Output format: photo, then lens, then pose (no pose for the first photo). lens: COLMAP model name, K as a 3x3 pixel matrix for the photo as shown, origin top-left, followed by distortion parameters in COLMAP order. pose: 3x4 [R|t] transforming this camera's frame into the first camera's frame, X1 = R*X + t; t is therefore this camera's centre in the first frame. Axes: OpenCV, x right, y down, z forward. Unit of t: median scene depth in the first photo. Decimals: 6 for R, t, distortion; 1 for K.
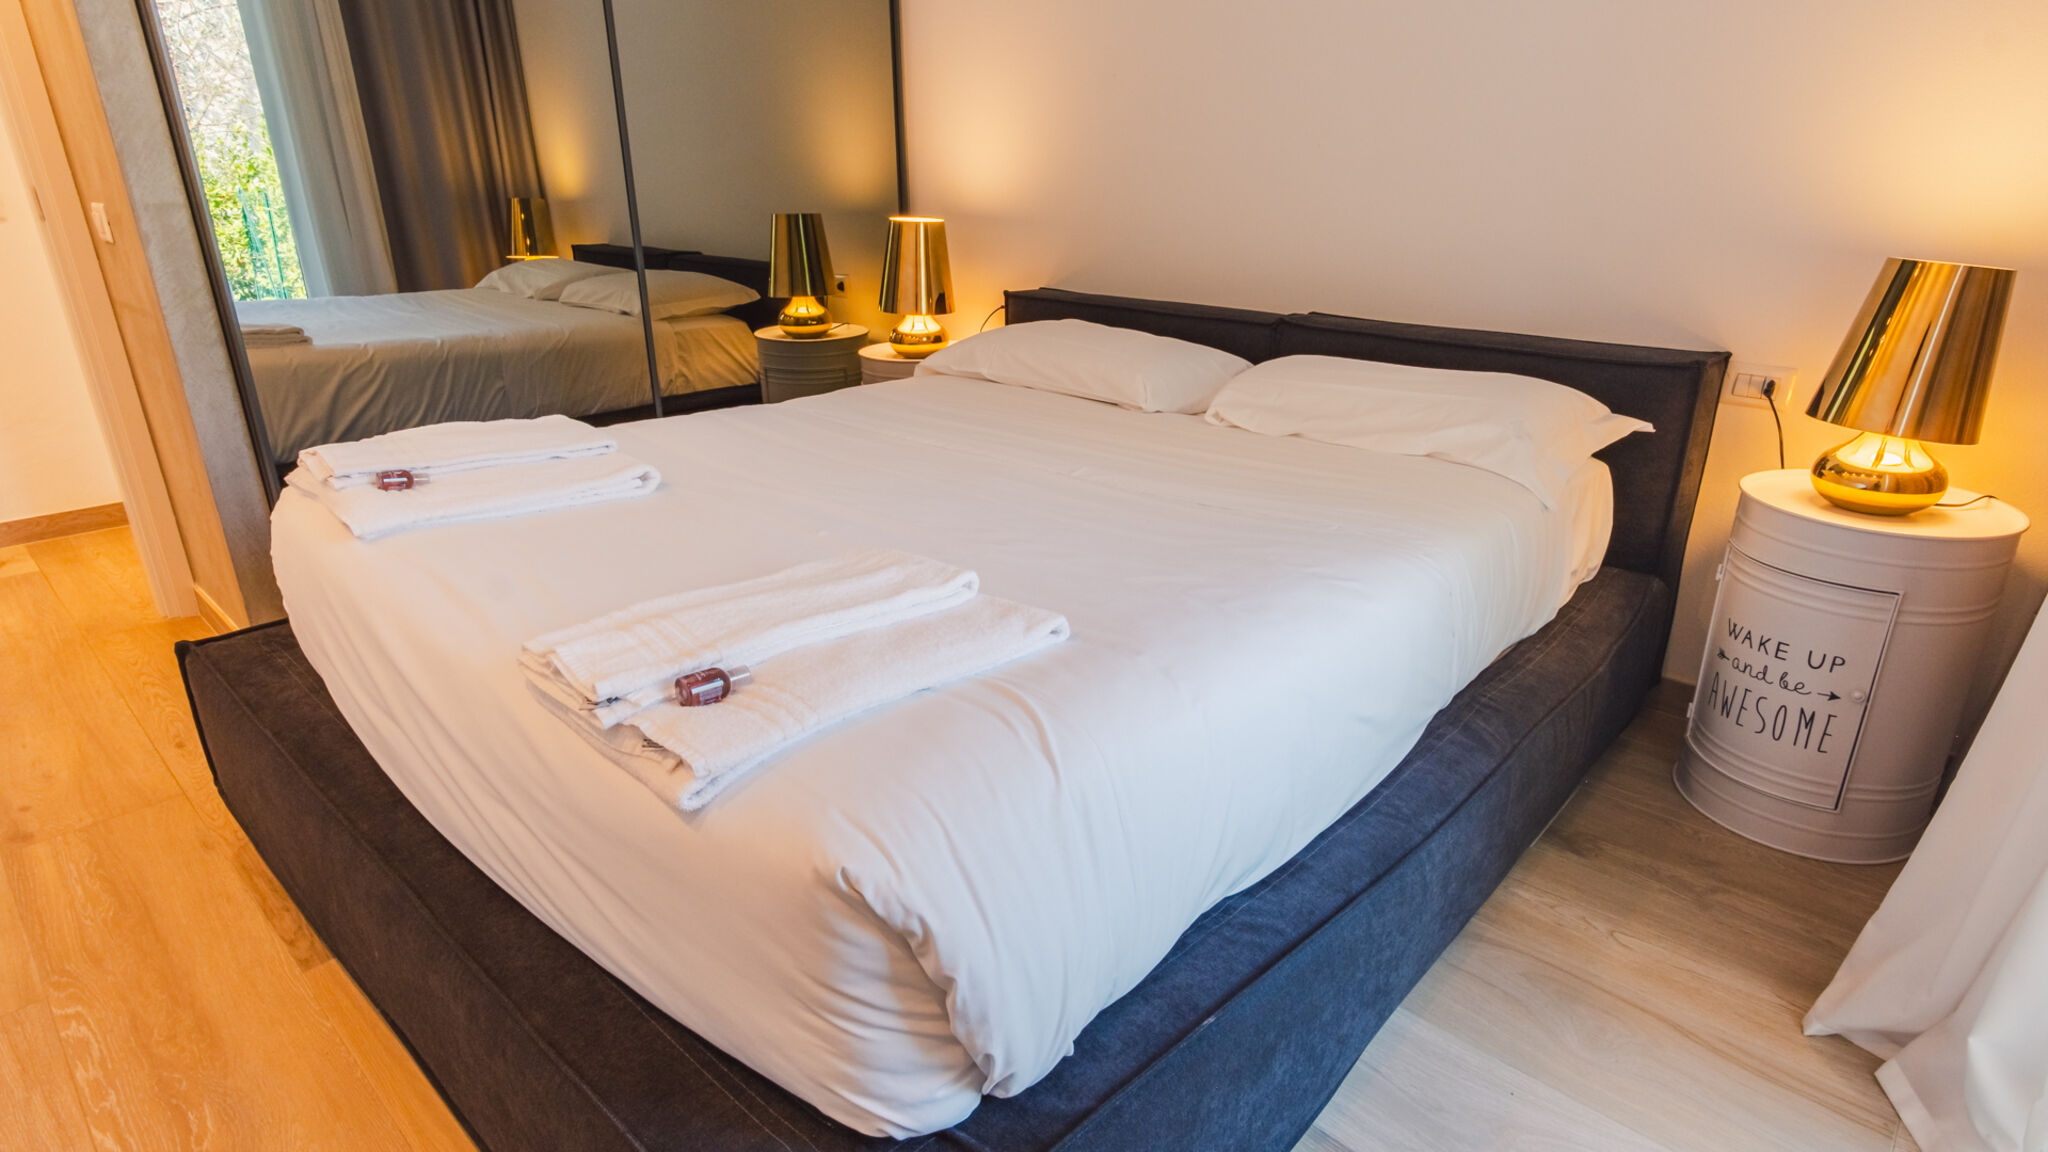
lens RADIAL K [[1085.7, 0, 1026.7], [0, 1085.7, 575.8], [0, 0, 1]] dist [0.003441, 0.000539]
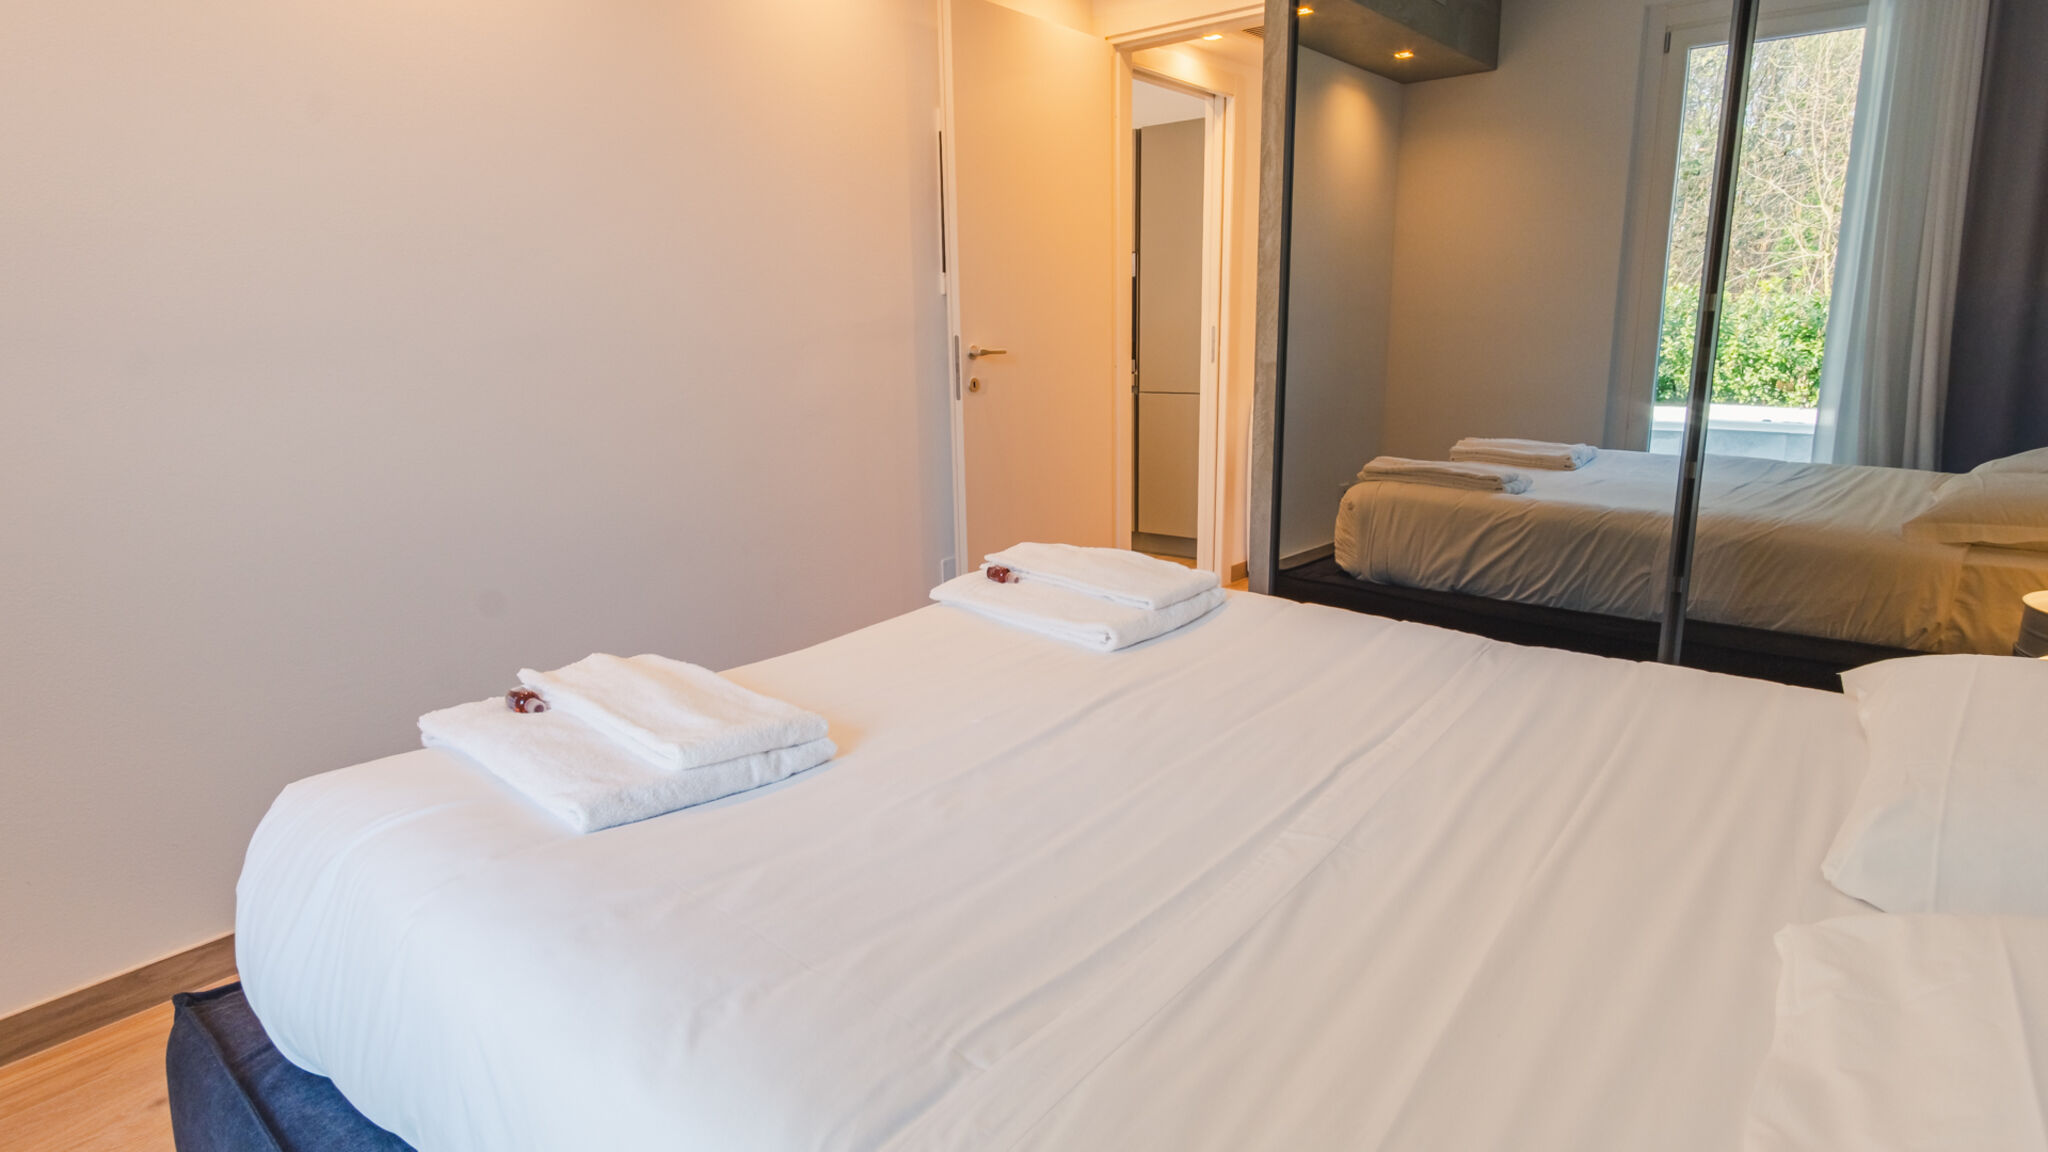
lens RADIAL K [[1085.7, 0, 1026.9], [0, 1085.7, 570.0], [0, 0, 1]] dist [0.003441, 0.000539]
pose [[0.076352, 0.219793, -0.972554, 0.355961], [-0.343348, 0.921542, 0.181310, -0.174181], [0.936100, 0.320081, 0.145827, 0.426092]]
